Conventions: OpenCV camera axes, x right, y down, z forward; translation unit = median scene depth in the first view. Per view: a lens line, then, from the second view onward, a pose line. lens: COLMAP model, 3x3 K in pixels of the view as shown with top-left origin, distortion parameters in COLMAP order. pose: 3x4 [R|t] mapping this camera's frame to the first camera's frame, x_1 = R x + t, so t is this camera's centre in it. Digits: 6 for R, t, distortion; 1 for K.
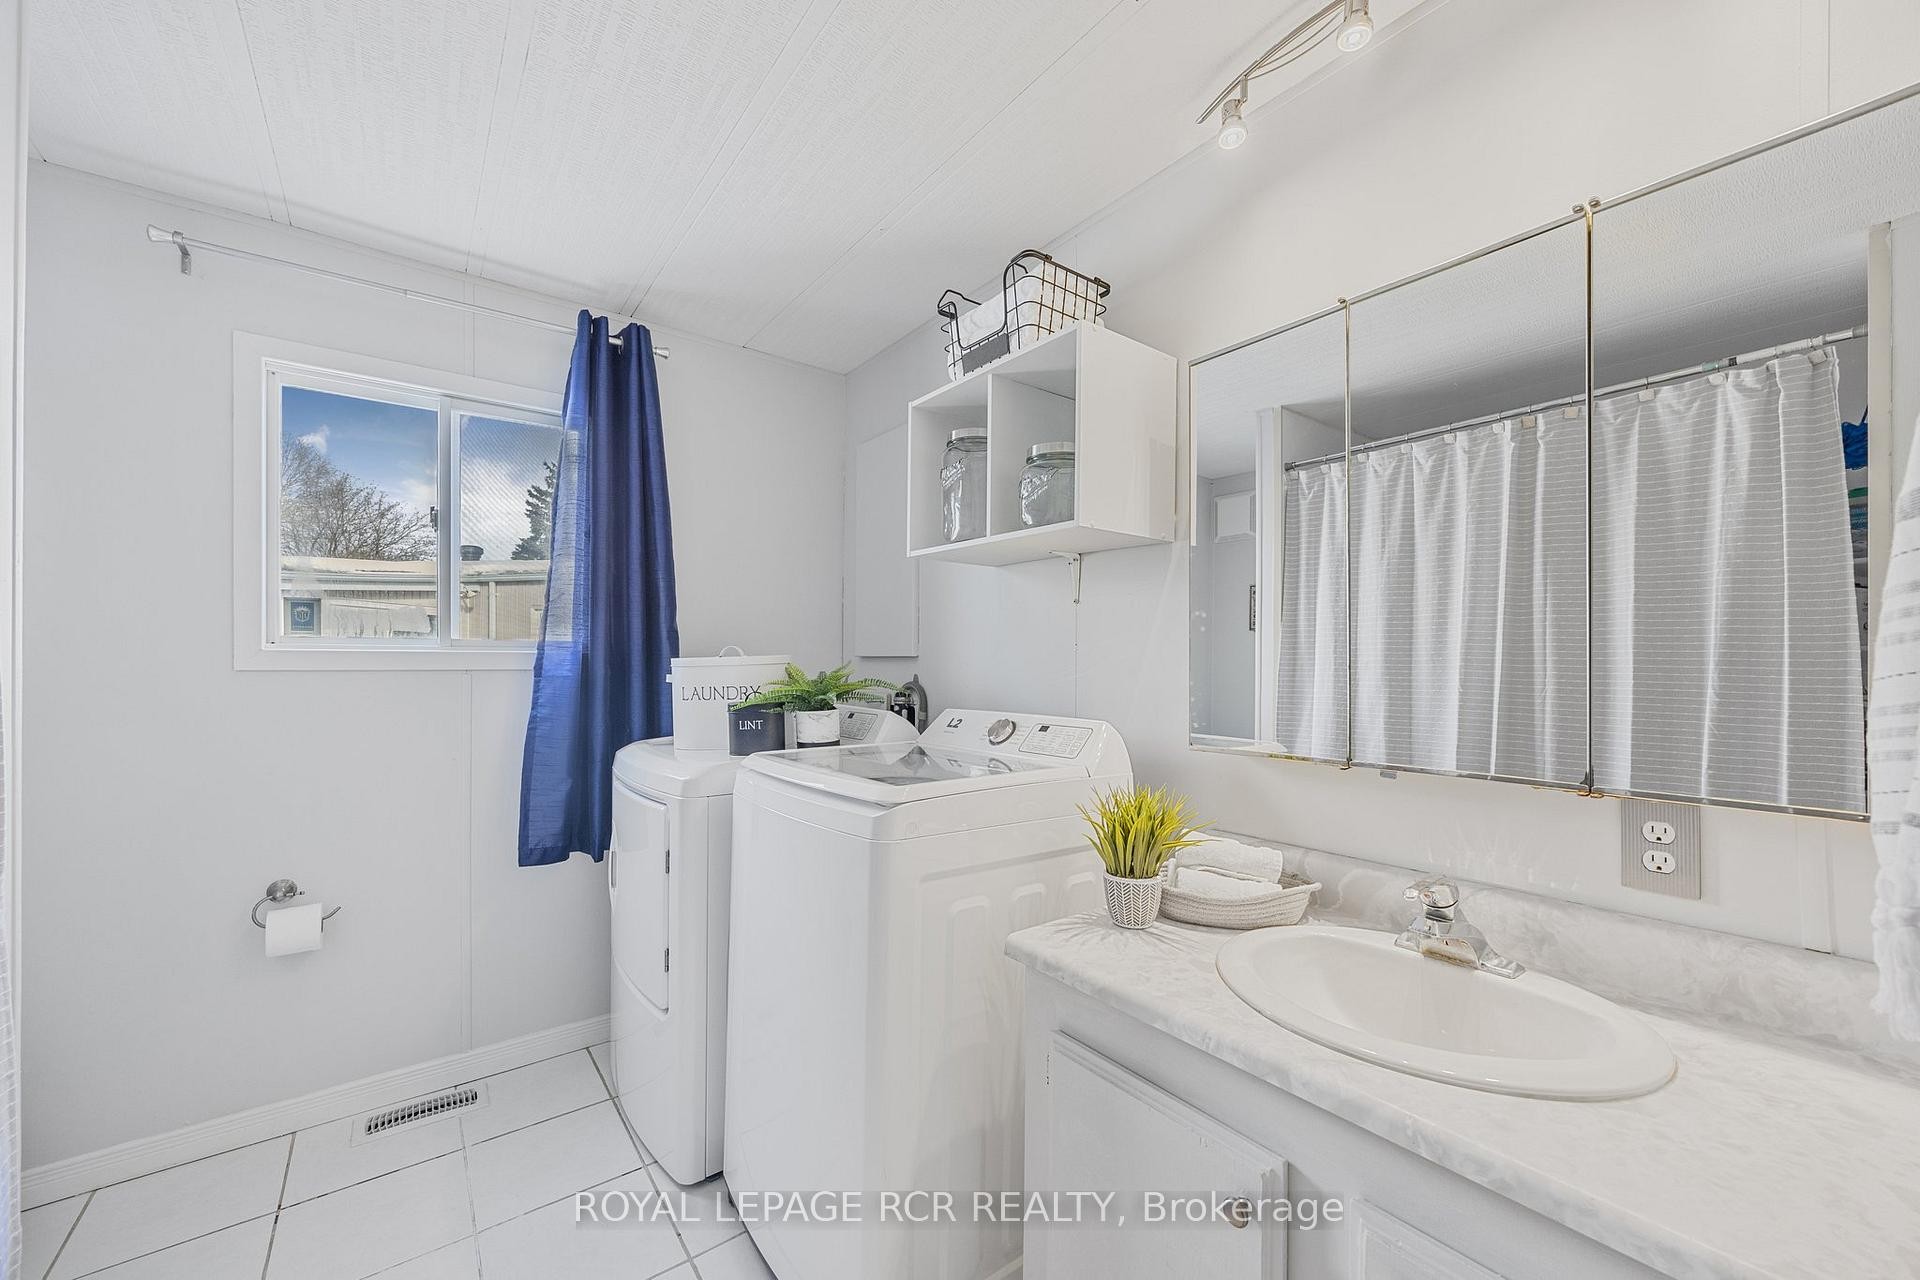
lens RADIAL K [[736.4, 0, 964.9], [0, 736.4, 659.9], [0, 0, 1]] dist [0.000263, -0.000103]
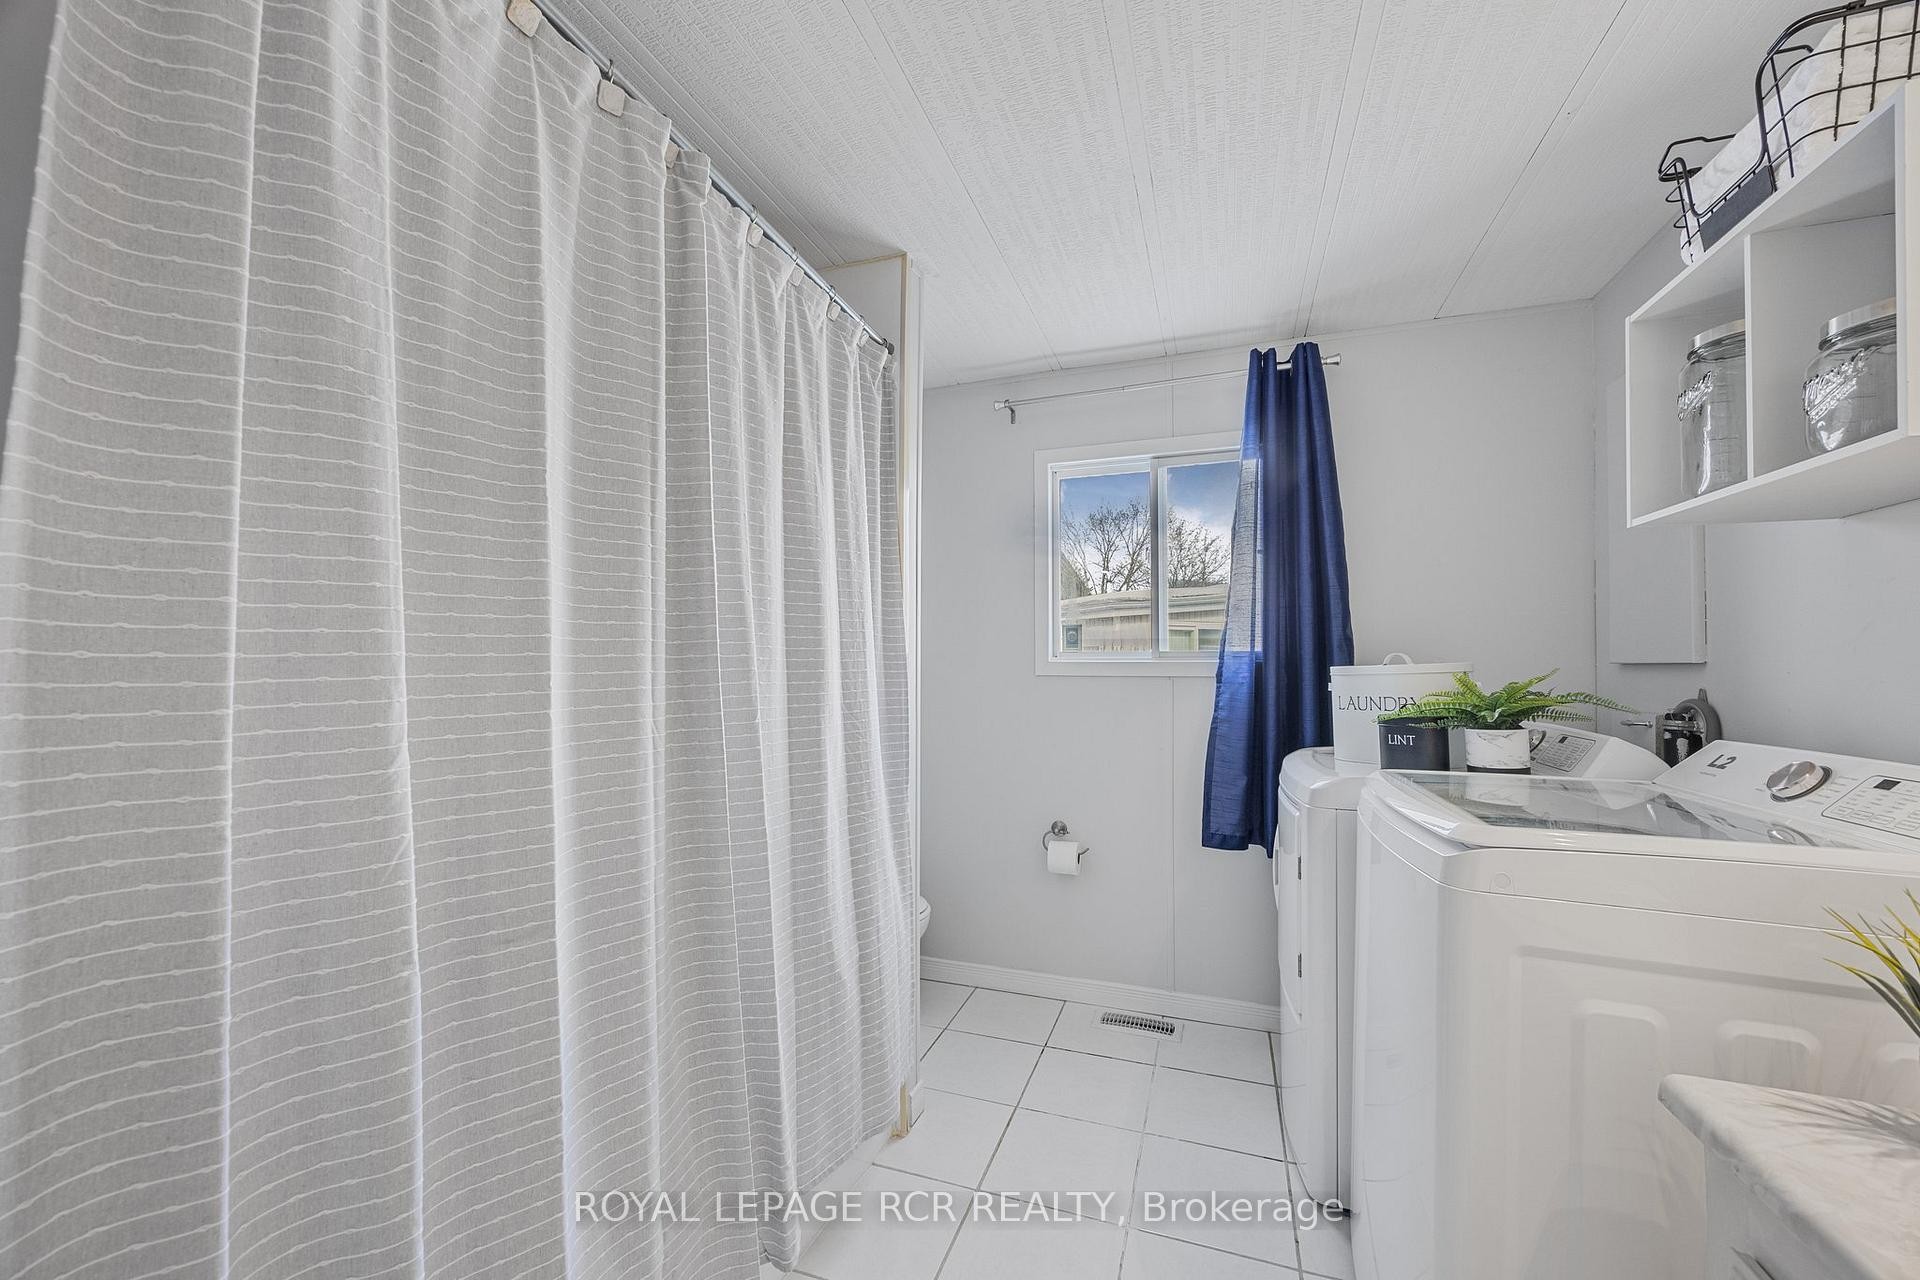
lens RADIAL K [[735.5, 0, 965.0], [0, 735.5, 650.5], [0, 0, 1]] dist [0.000641, -0.000123]
pose [[0.547381, -0.020506, -0.836632, 0.168204], [0.001035, 0.999716, -0.023826, -0.000815], [0.836883, 0.012176, 0.547247, 0.048442]]
